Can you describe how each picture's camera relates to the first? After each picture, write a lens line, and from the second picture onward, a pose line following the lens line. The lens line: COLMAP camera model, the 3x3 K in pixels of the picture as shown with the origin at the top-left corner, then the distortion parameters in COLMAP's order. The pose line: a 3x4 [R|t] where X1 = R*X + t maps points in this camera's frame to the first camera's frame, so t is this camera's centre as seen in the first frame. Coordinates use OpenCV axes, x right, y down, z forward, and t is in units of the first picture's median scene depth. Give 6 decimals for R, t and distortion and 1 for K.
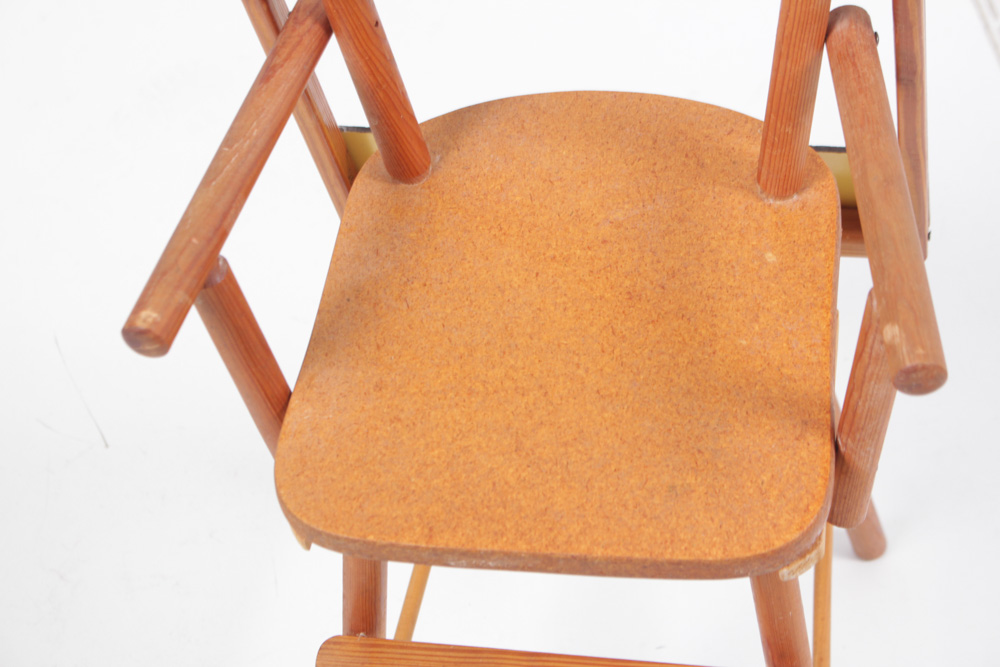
lens RADIAL K [[2416.0, 0, 500.0], [0, 2416.0, 333.5], [0, 0, 1]] dist [0.042772, -0.030334]
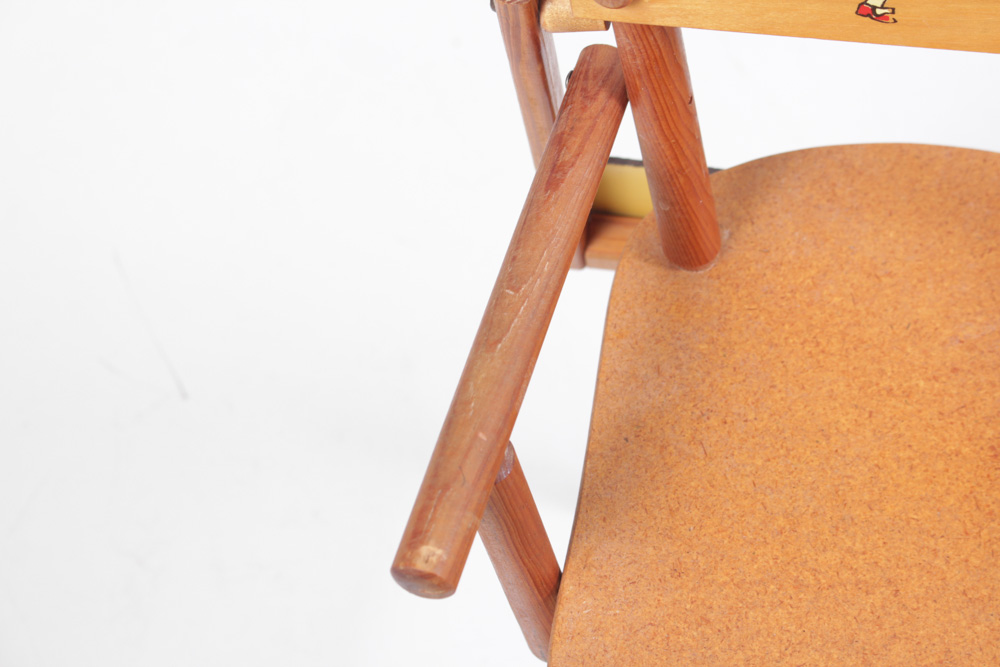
lens RADIAL K [[2416.0, 0, 500.0], [0, 2416.0, 333.5], [0, 0, 1]] dist [0.042772, -0.030334]
pose [[0.998091, 0.020053, 0.058420, -0.153084], [-0.029702, 0.985117, 0.169302, -0.182242], [-0.054155, -0.170714, 0.983831, 0.248606]]
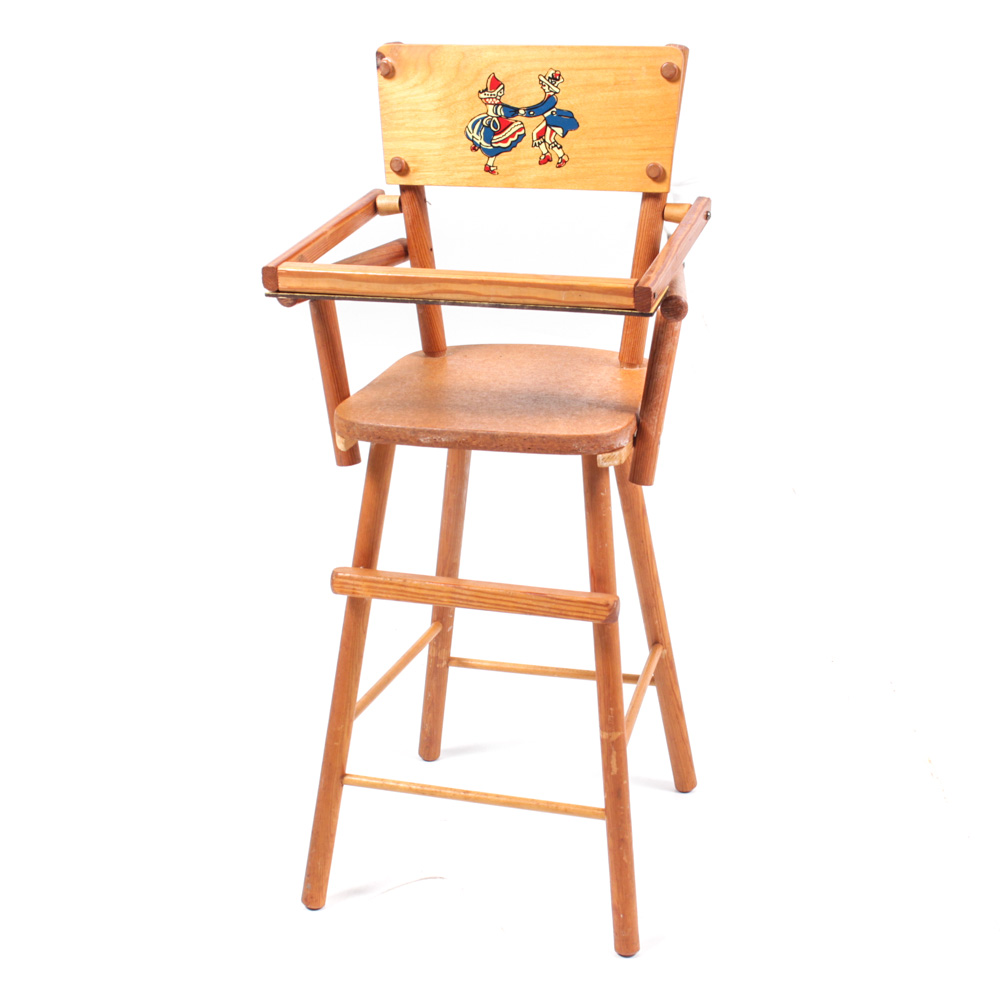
lens RADIAL K [[2016.5, 0, 500.0], [0, 2016.5, 500.0], [0, 0, 1]] dist [-0.118976, -0.346328]
pose [[0.987843, 0.135196, -0.076739, 0.153676], [-0.155268, 0.833674, -0.529981, 0.884956], [-0.007676, 0.535453, 0.844530, -0.253337]]
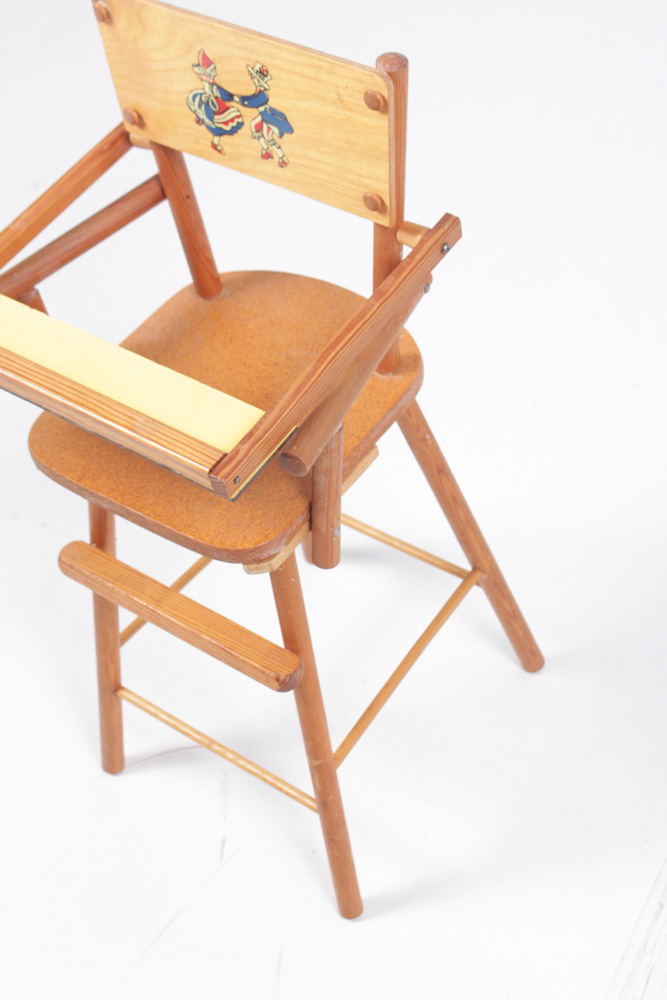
lens RADIAL K [[1873.2, 0, 333.5], [0, 1873.2, 500.0], [0, 0, 1]] dist [-0.050575, 0.141076]
pose [[0.882117, 0.338502, -0.327547, 0.542129], [-0.342771, 0.938266, 0.046528, -0.024525], [0.323076, 0.071230, 0.943689, -0.192174]]
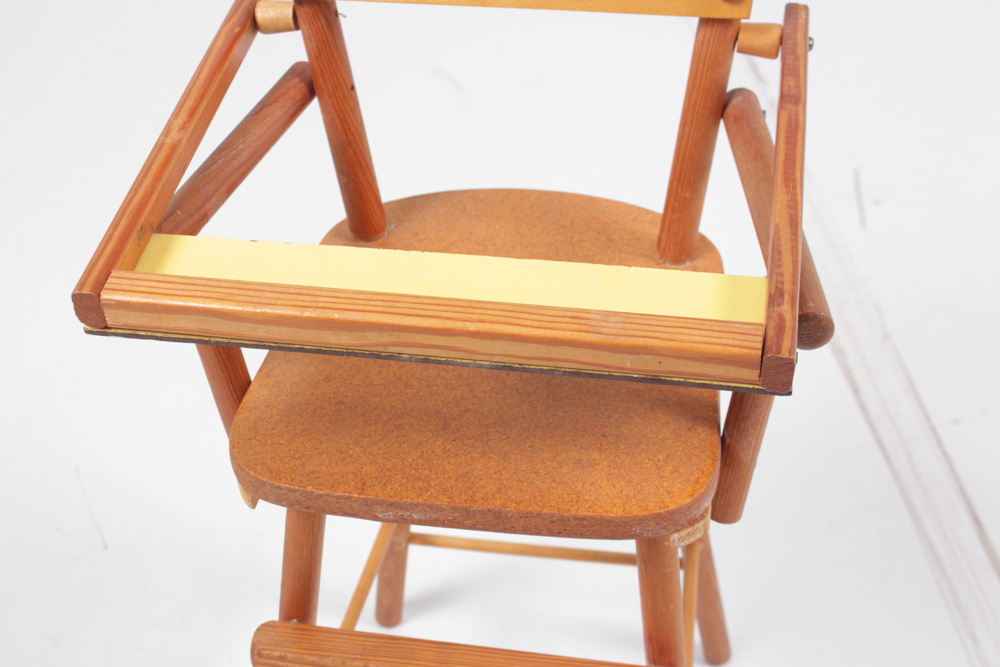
lens RADIAL K [[1616.1, 0, 499.1], [0, 1616.1, 351.1], [0, 0, 1]] dist [-0.011058, -0.003150]
pose [[0.996669, 0.072253, 0.037811, 0.001300], [-0.062581, 0.974948, -0.213447, 0.167976], [-0.052286, 0.210370, 0.976223, 0.236498]]
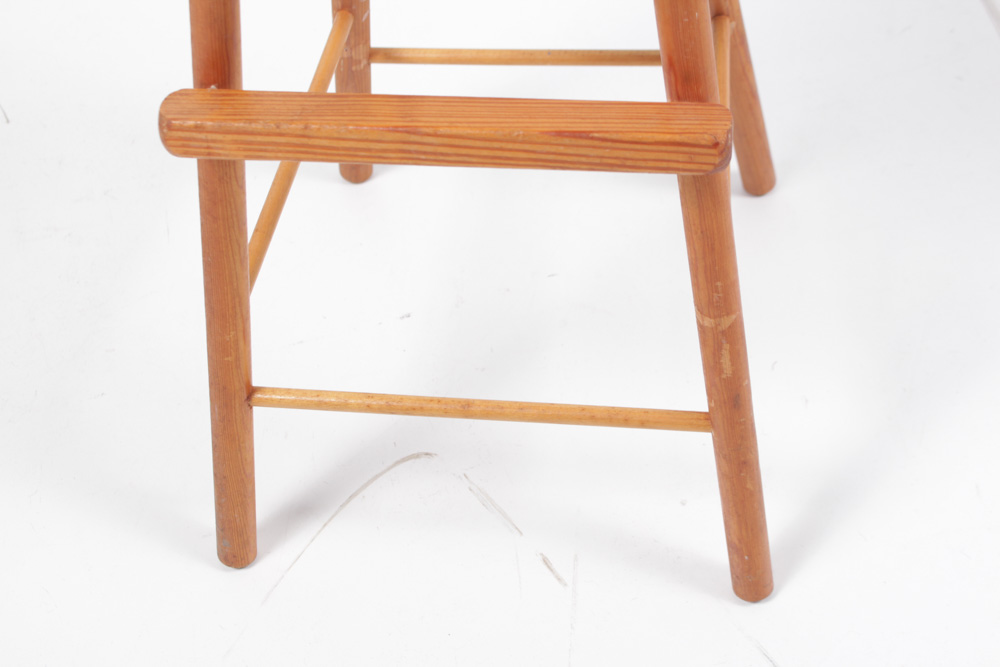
lens RADIAL K [[1769.7, 0, 501.6], [0, 1769.7, 348.2], [0, 0, 1]] dist [0.004928, 0.022435]
pose [[0.999259, -0.002221, 0.038423, 0.025212], [0.004187, 0.998681, -0.051176, 0.271418], [-0.038259, 0.051299, 0.997950, 0.376157]]
